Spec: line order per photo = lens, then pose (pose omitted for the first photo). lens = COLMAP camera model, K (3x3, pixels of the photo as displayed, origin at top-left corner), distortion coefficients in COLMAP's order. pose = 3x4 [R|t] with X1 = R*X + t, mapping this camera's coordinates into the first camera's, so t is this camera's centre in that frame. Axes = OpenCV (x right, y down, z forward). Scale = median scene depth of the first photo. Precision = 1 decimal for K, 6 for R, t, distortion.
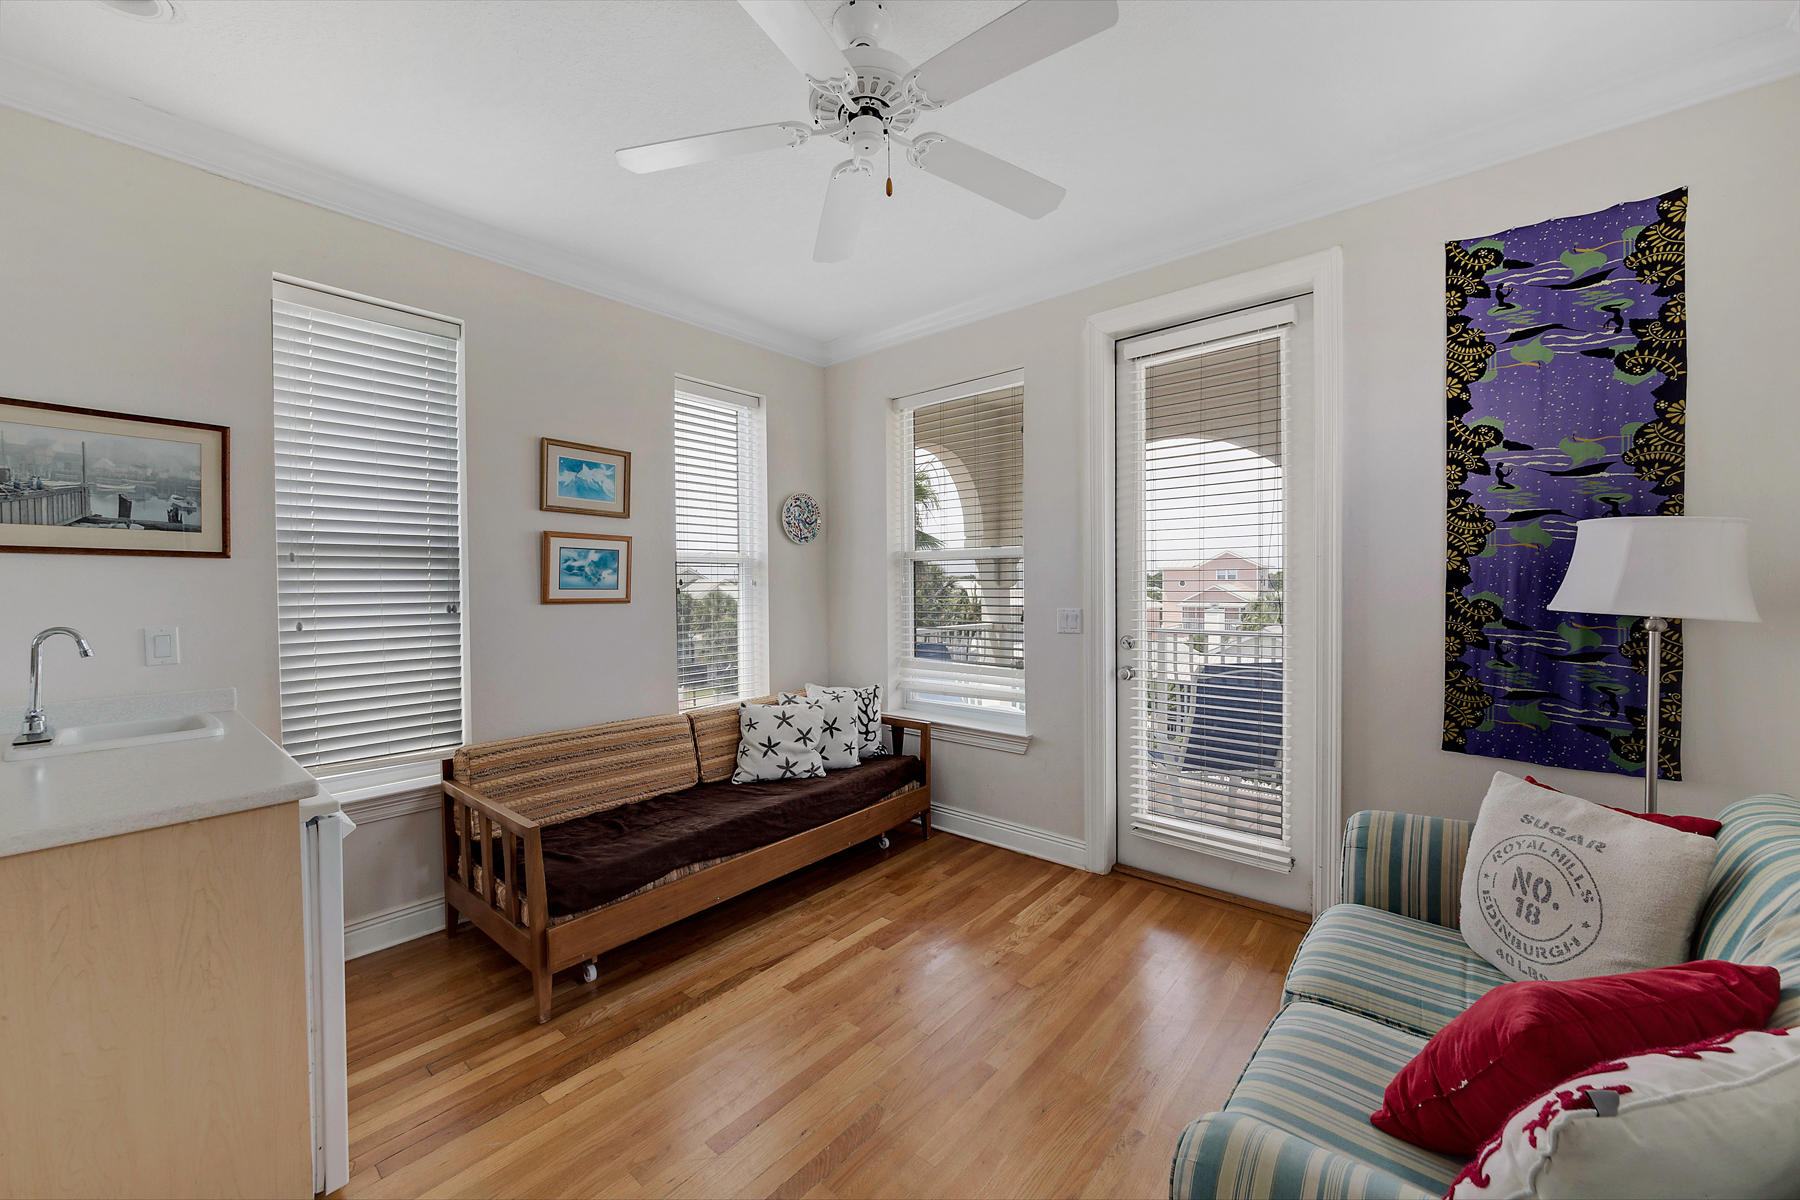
lens RADIAL K [[671.1, 0, 891.4], [0, 671.1, 580.2], [0, 0, 1]] dist [-0.000281, -0.000027]
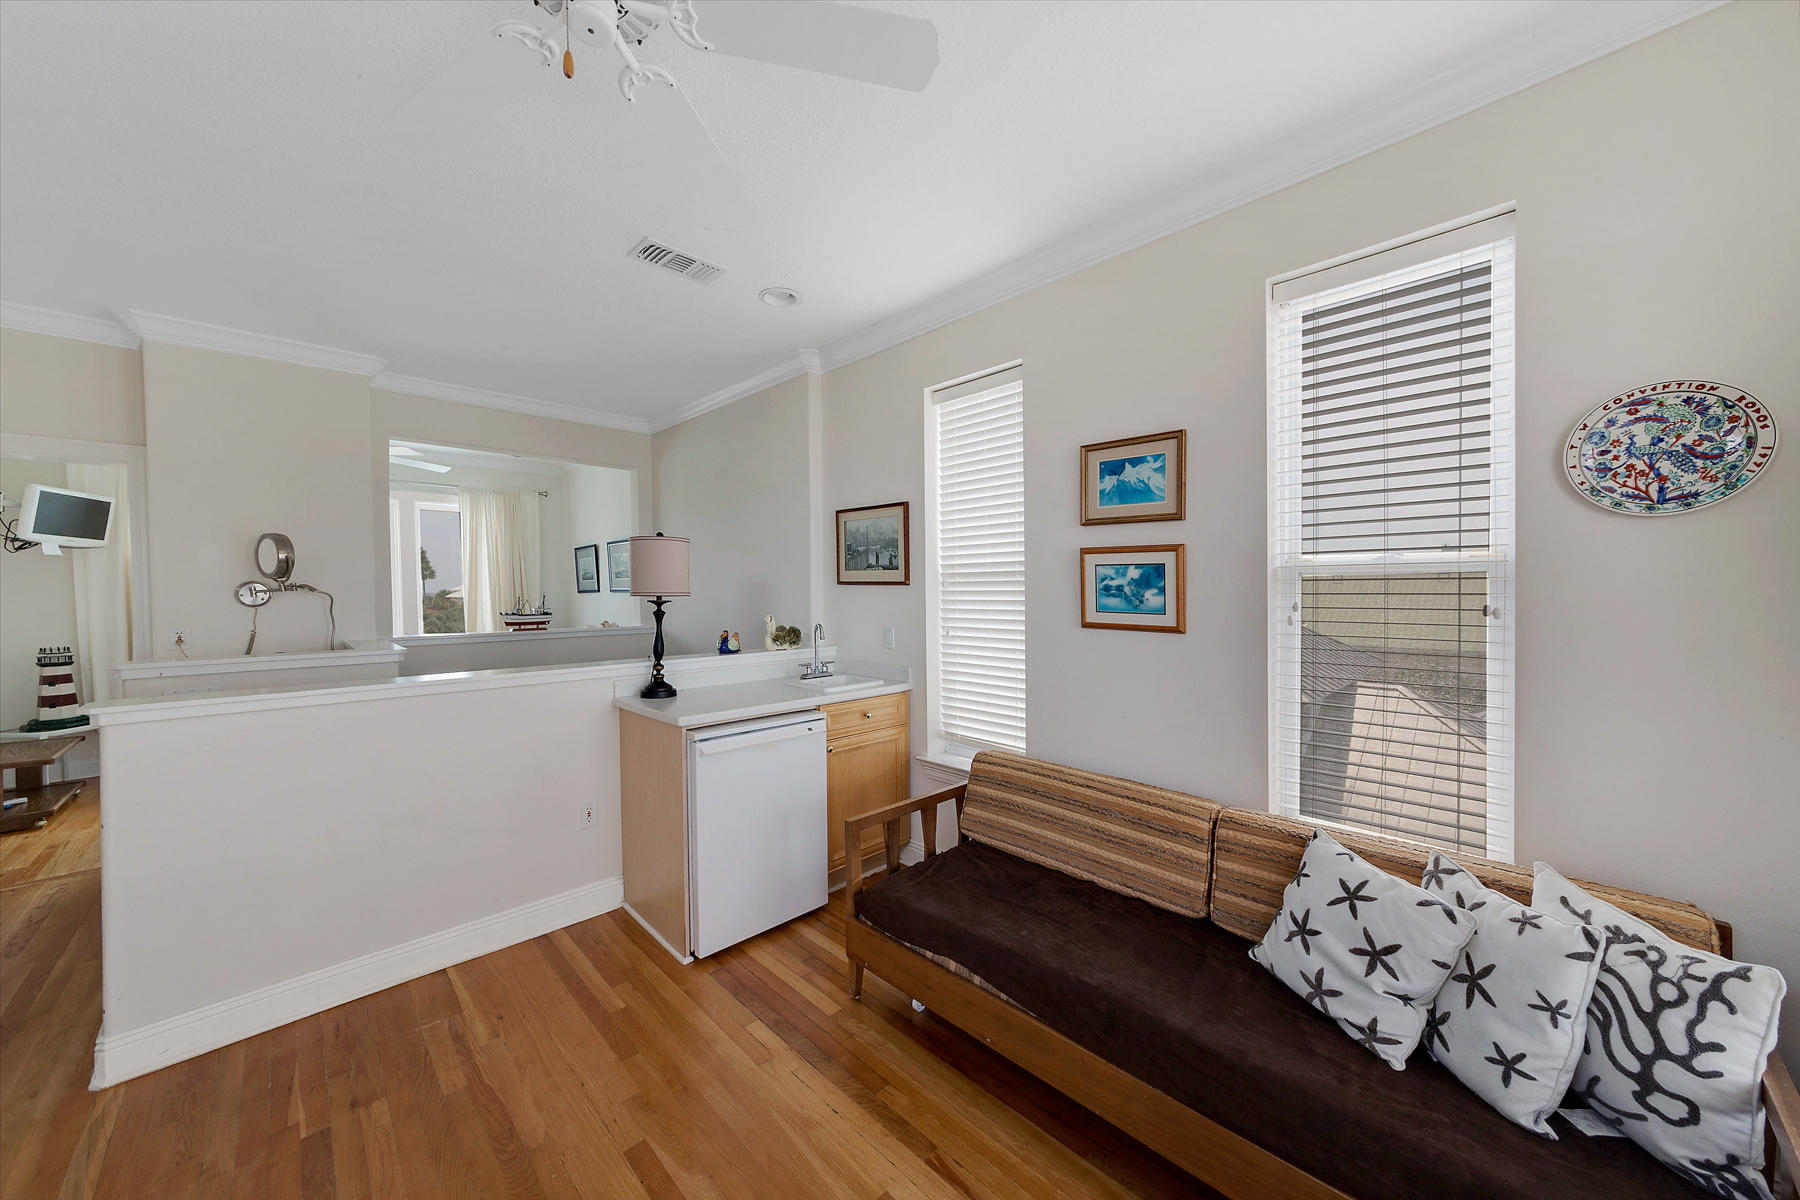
lens RADIAL K [[653.4, 0, 900.0], [0, 653.4, 600.0], [0, 0, 1]] dist [0.018563, 0.000197]
pose [[-0.085876, 0.021228, -0.996080, 0.375026], [0.007097, 0.999761, 0.020694, -0.021434], [0.996281, -0.005292, -0.086006, 0.782811]]
